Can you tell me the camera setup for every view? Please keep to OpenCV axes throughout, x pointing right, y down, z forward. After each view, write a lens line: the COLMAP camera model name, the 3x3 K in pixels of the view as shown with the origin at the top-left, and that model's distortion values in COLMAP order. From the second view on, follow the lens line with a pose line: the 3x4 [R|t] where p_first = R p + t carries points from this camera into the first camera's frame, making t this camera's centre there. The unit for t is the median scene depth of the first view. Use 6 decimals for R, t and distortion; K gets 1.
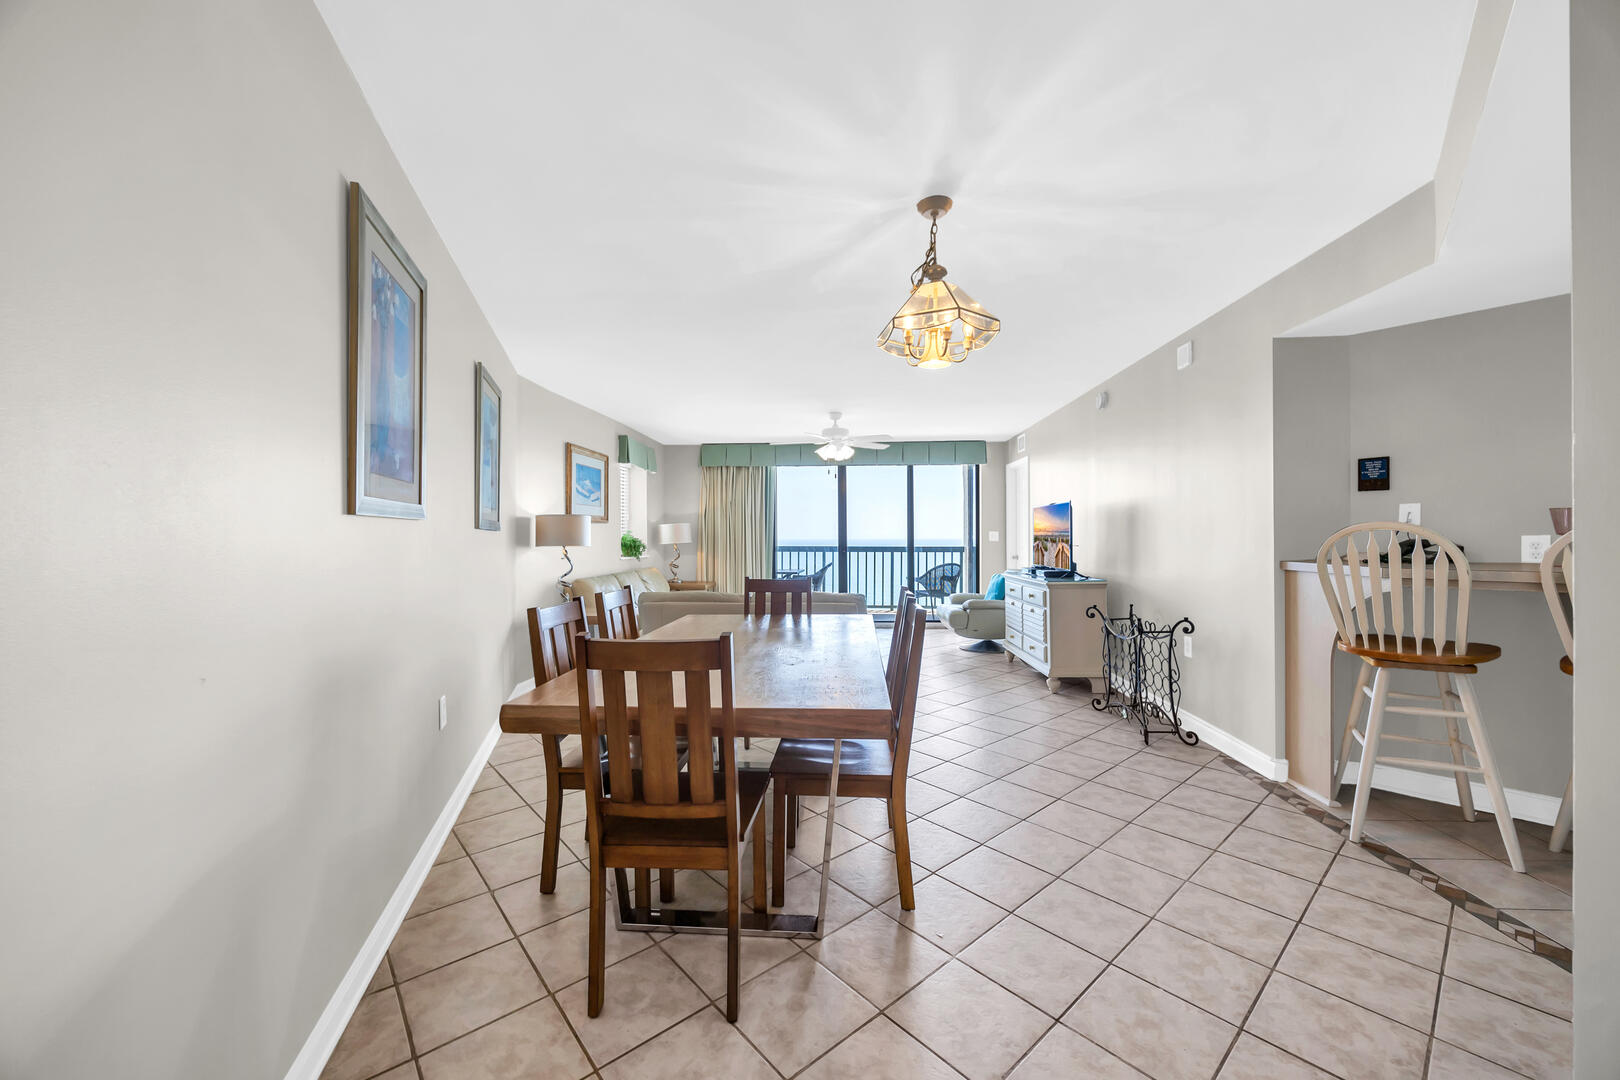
lens RADIAL K [[607.1, 0, 805.6], [0, 607.1, 535.4], [0, 0, 1]] dist [-0.003012, -0.000190]
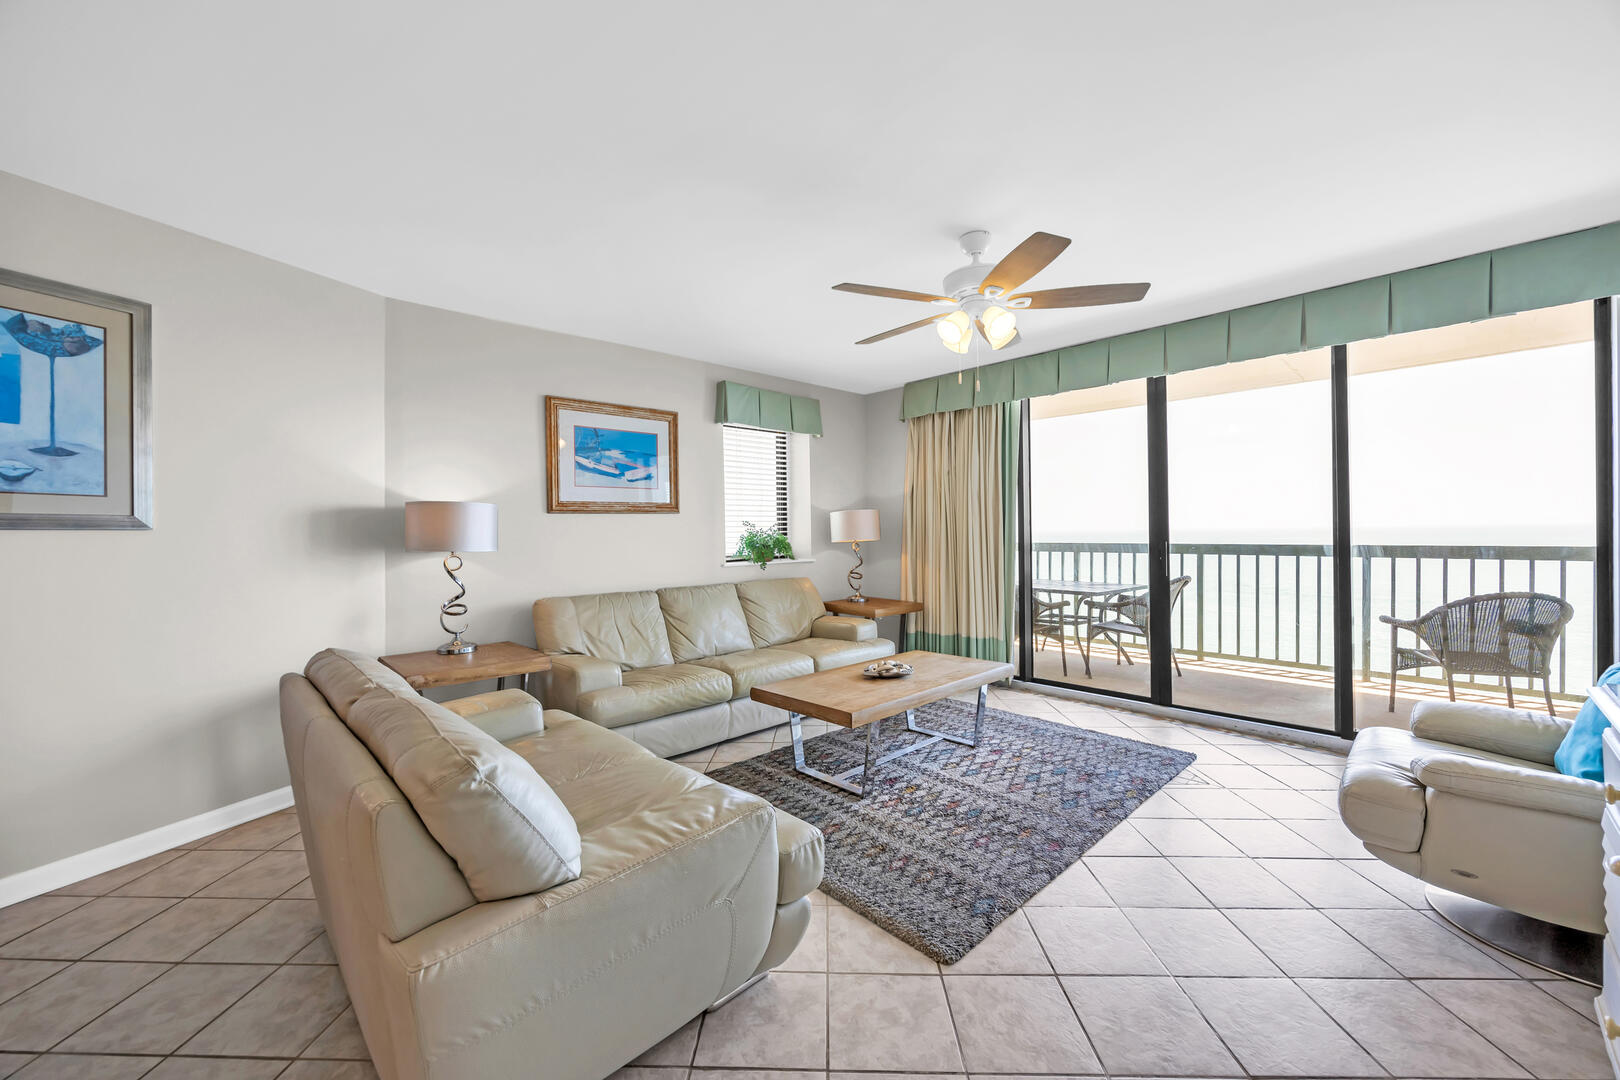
lens RADIAL K [[622.8, 0, 809.2], [0, 622.8, 532.5], [0, 0, 1]] dist [-0.002271, -0.000117]
pose [[0.733873, -0.009191, -0.679225, 0.195296], [0.015062, 0.999883, 0.002744, 0.001830], [0.679120, -0.012244, 0.733925, 0.457637]]
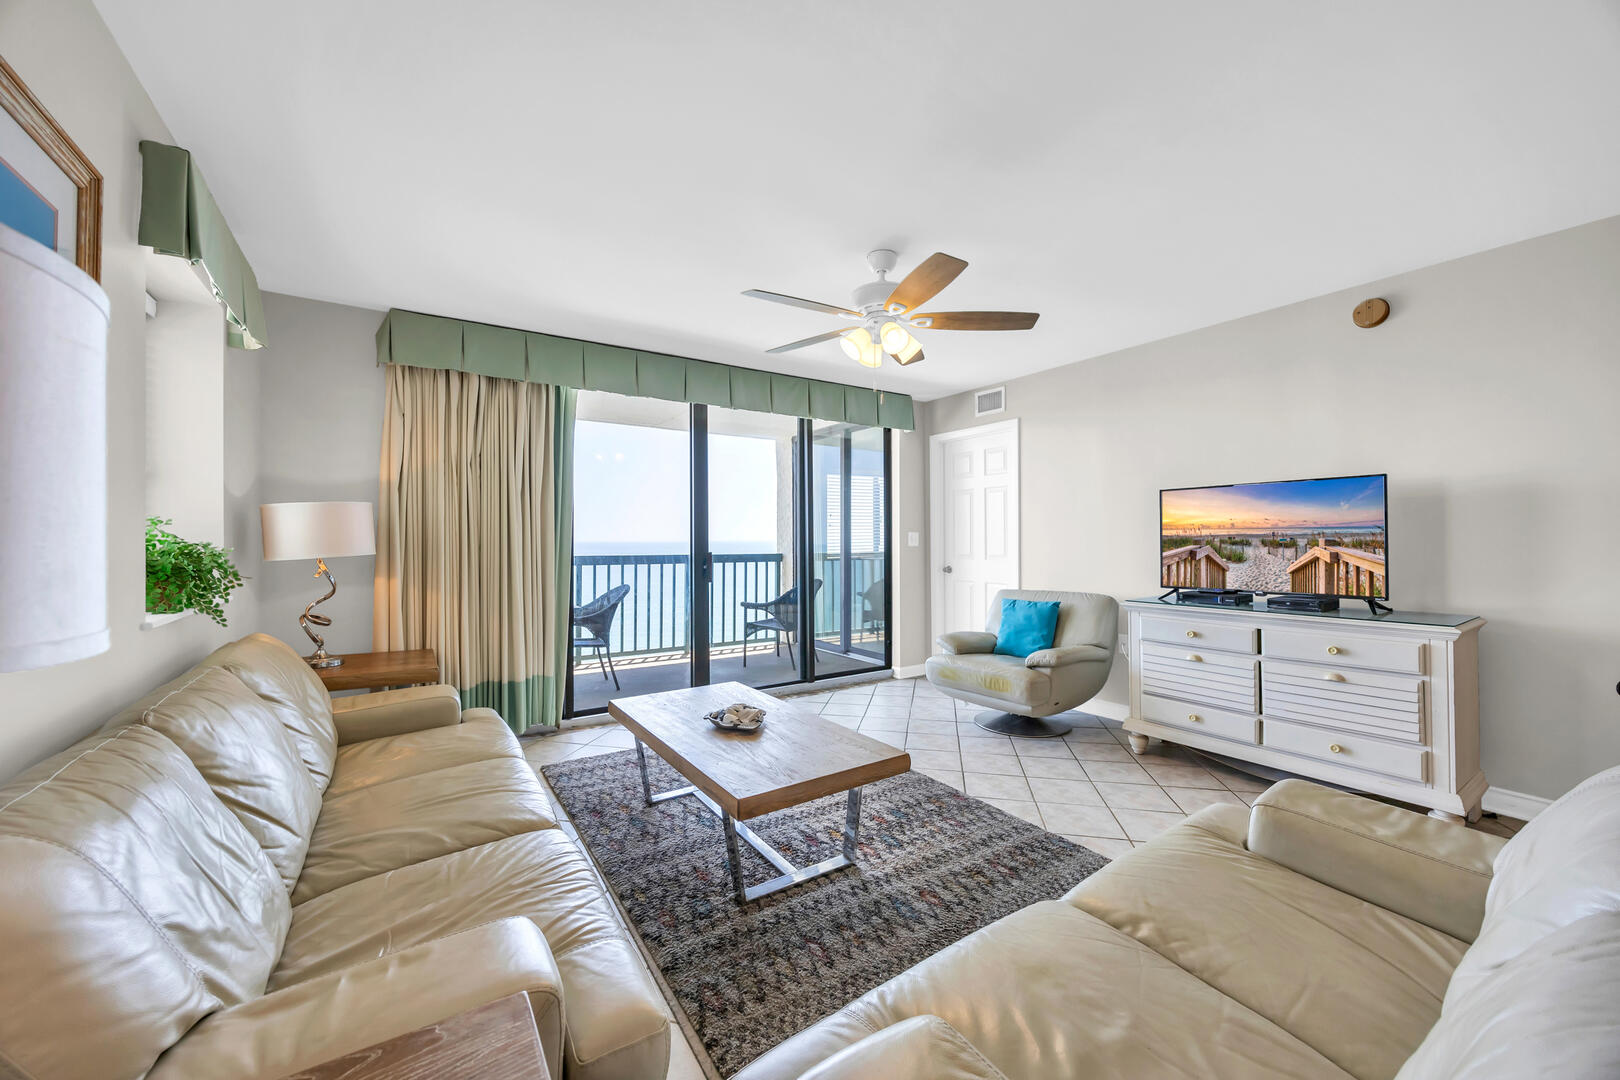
lens RADIAL K [[607.1, 0, 805.6], [0, 607.1, 535.4], [0, 0, 1]] dist [-0.003012, -0.000190]
pose [[0.797920, 0.004144, 0.602749, -0.194496], [-0.002268, 0.999990, -0.003873, 0.001133], [-0.602759, 0.001723, 0.797921, 0.519809]]
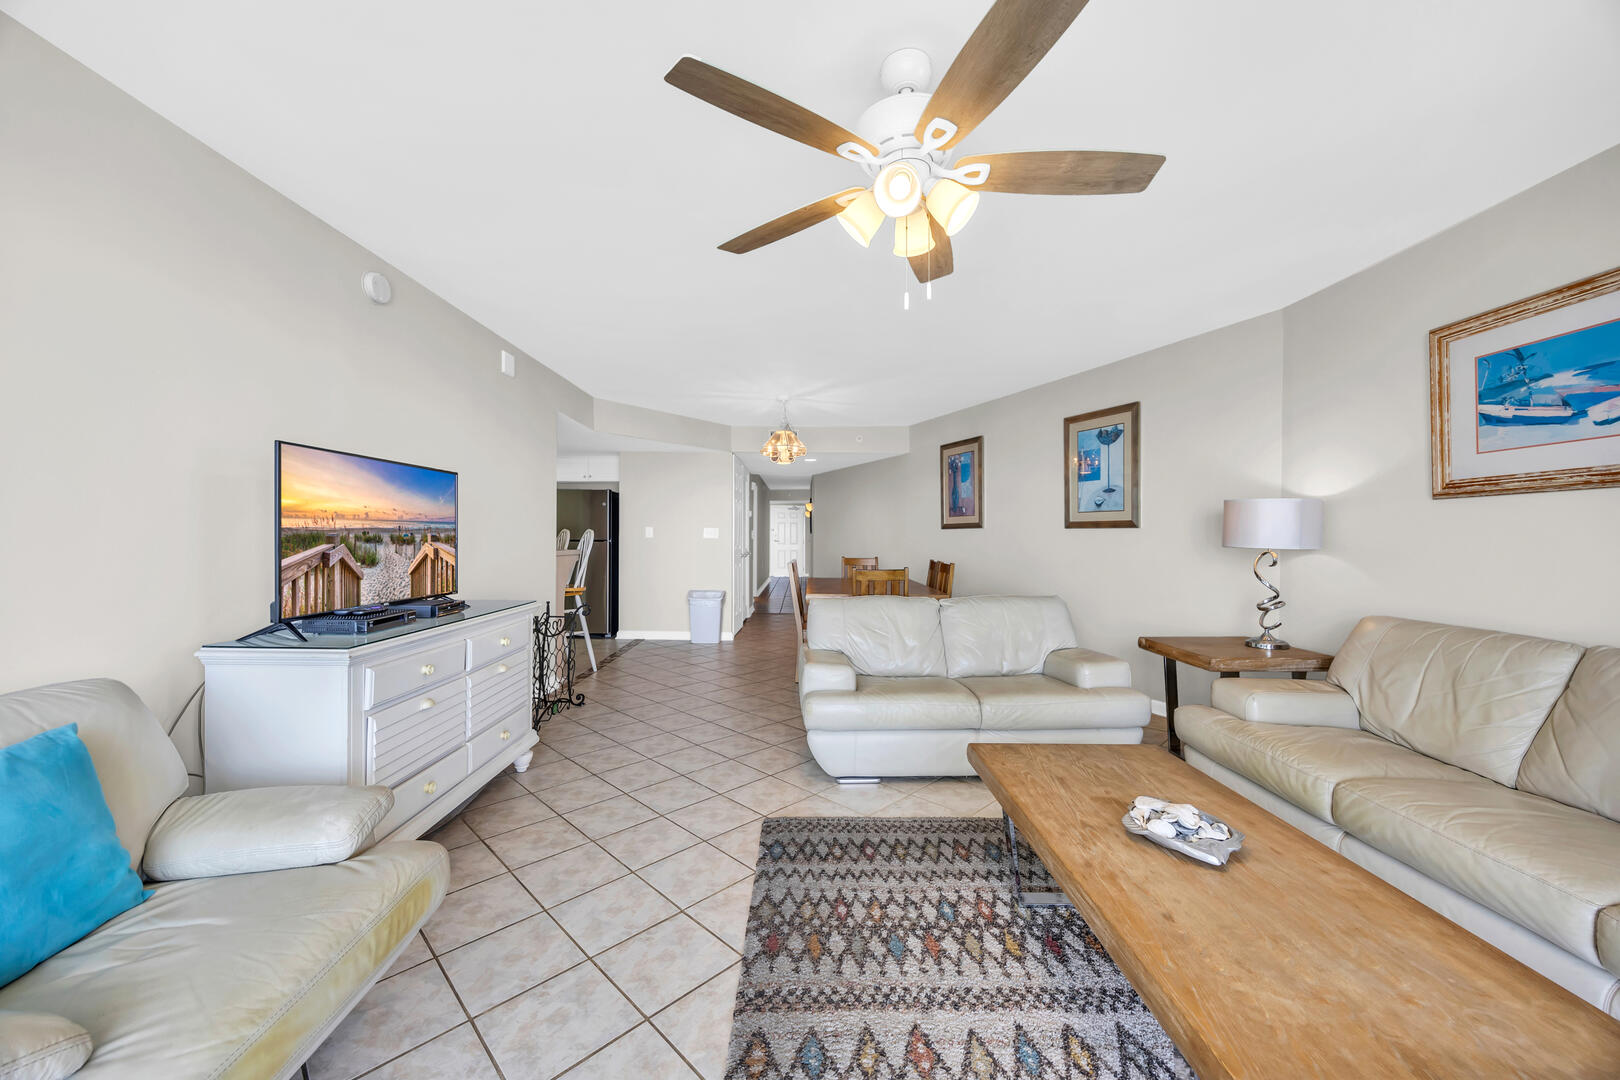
lens RADIAL K [[607.1, 0, 805.6], [0, 607.1, 535.4], [0, 0, 1]] dist [-0.003012, -0.000190]
pose [[-0.997763, 0.004849, -0.066677, 0.084566], [0.005147, 0.999978, -0.004299, 0.004220], [0.066655, -0.004633, -0.997765, 0.958154]]
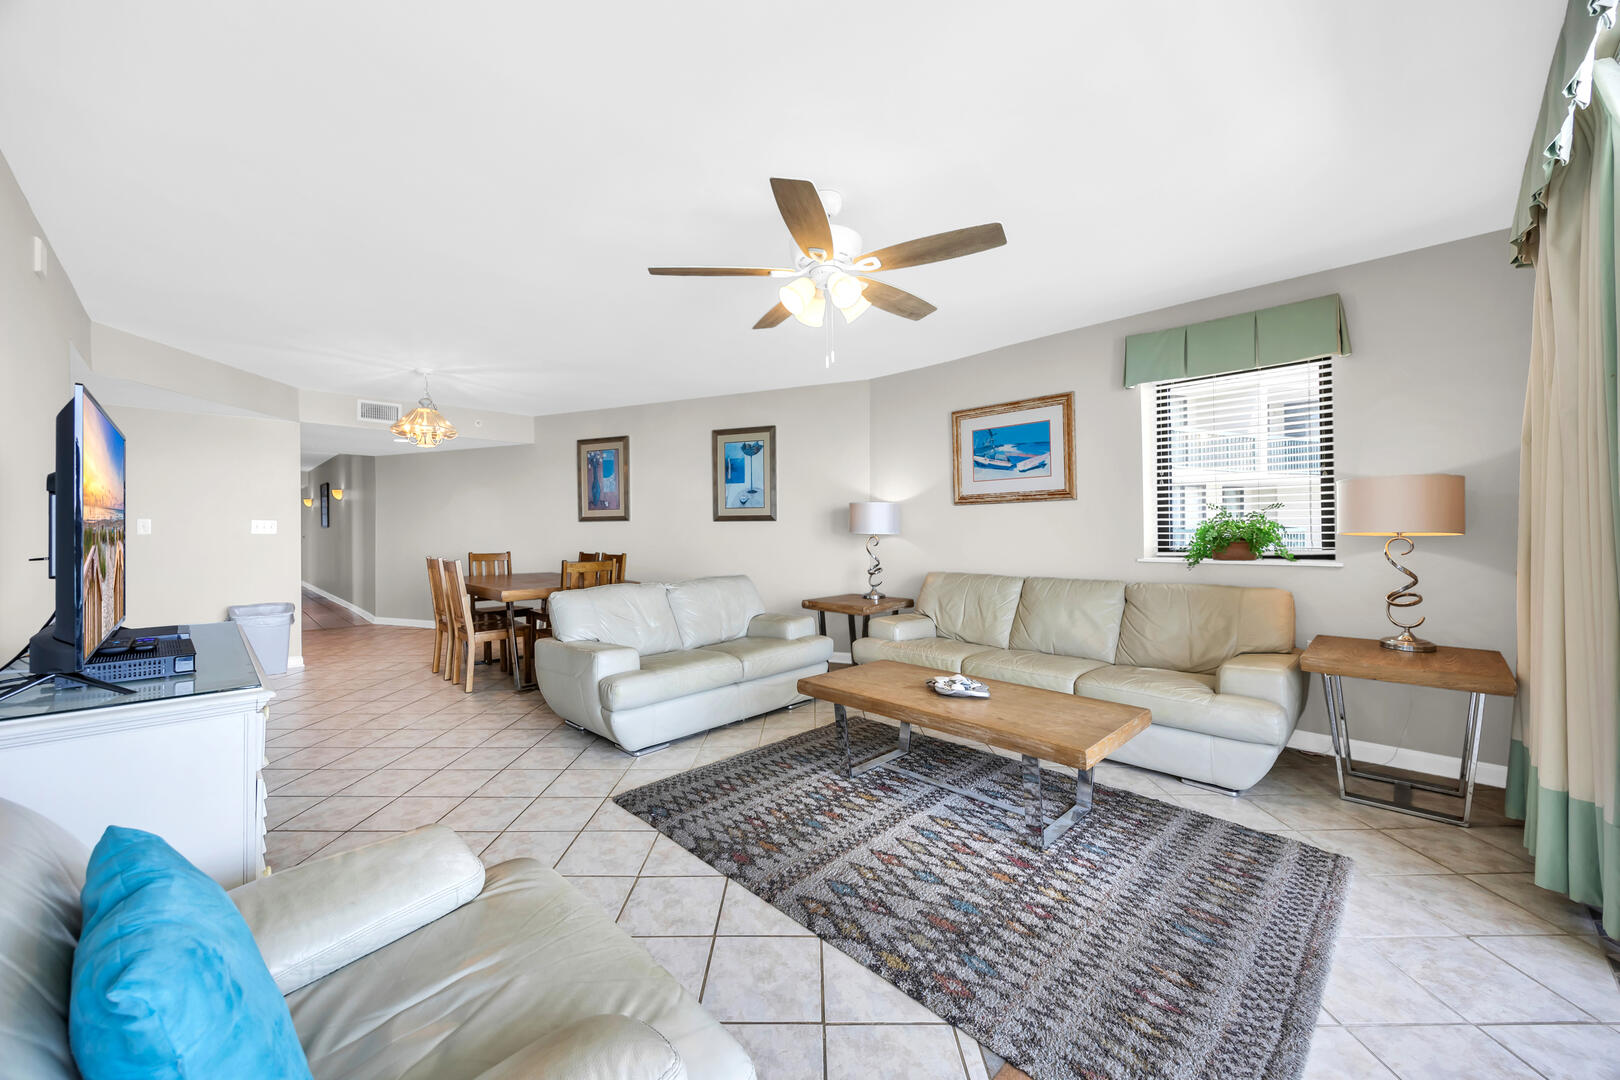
lens RADIAL K [[614.5, 0, 798.9], [0, 614.5, 522.1], [0, 0, 1]] dist [-0.001451, -0.000057]
pose [[-0.667154, 0.004948, -0.744903, 0.265283], [0.014610, 0.999873, -0.006443, 0.003203], [0.744776, -0.015181, -0.667141, 0.942721]]
